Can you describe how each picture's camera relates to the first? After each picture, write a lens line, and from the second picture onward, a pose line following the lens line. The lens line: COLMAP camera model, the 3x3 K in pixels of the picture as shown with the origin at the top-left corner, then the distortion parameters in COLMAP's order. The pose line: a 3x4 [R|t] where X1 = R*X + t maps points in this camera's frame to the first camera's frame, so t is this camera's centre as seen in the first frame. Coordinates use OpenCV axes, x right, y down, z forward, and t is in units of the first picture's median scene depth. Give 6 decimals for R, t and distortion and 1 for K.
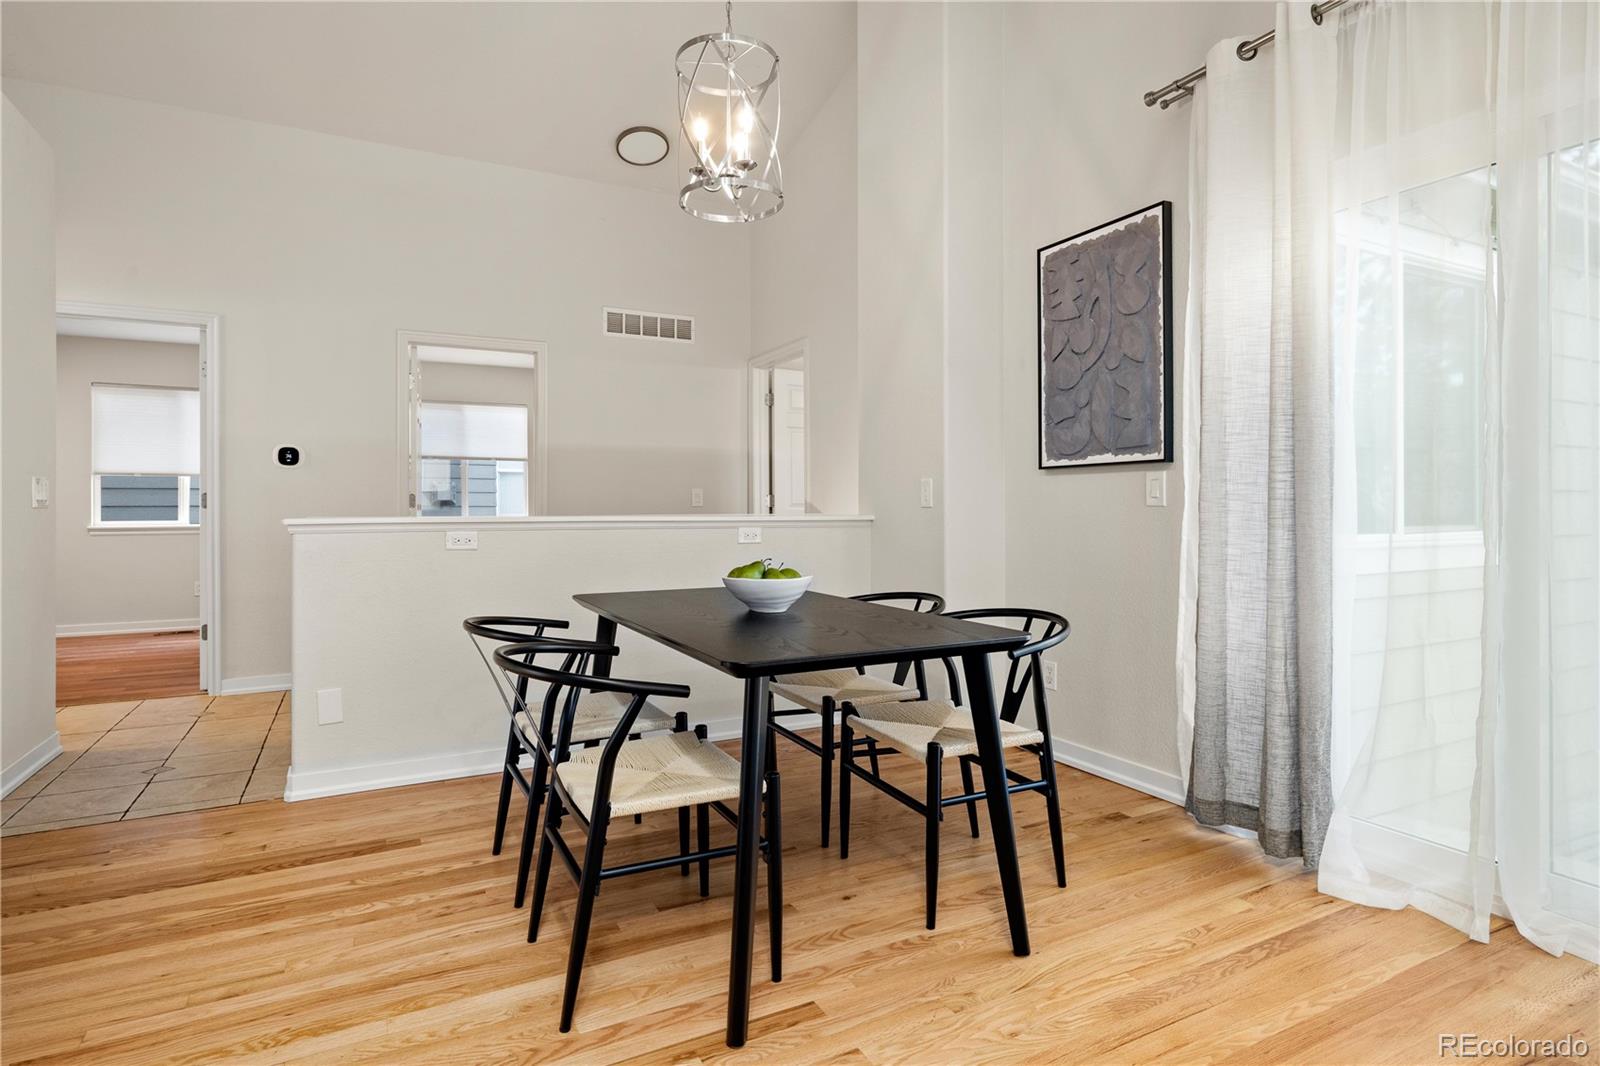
lens RADIAL K [[830.8, 0, 803.2], [0, 830.8, 518.0], [0, 0, 1]] dist [-0.000345, 0.000156]
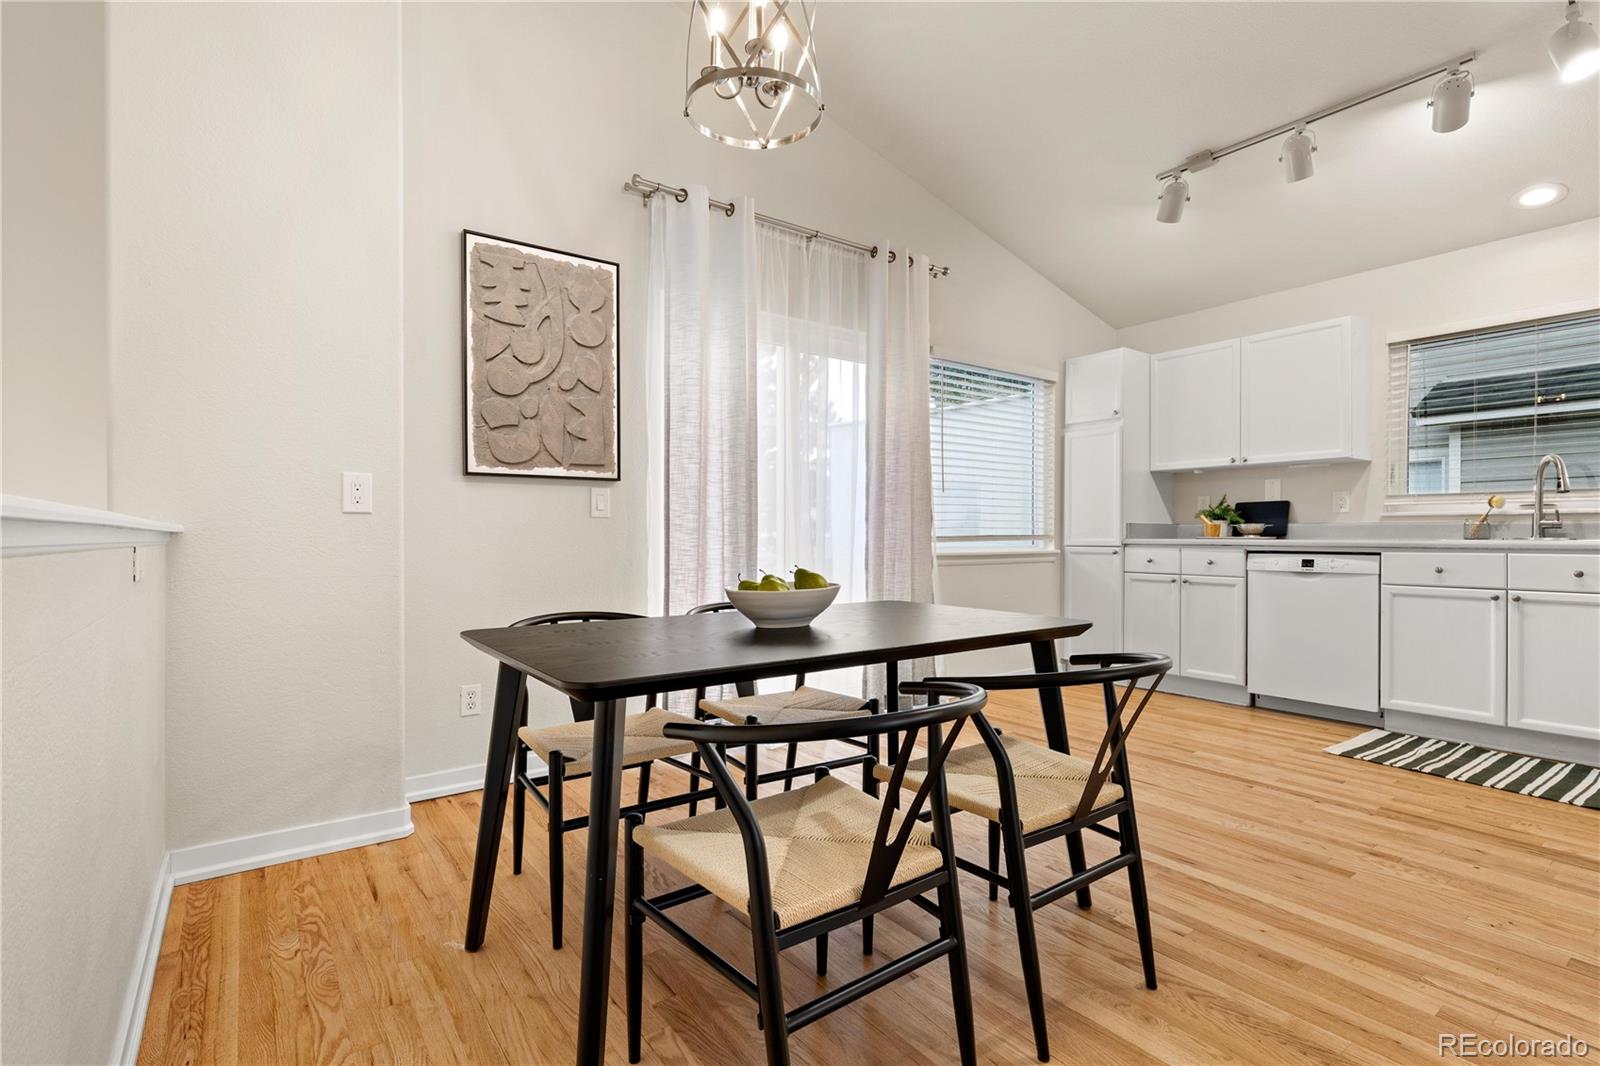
lens RADIAL K [[730.5, 0, 809.5], [0, 730.5, 538.1], [0, 0, 1]] dist [-0.002005, -0.000157]
pose [[-0.139257, 0.003997, 0.990248, -0.613525], [0.016749, 0.999858, -0.001680, 0.020509], [-0.990115, 0.016352, -0.139304, 0.828544]]
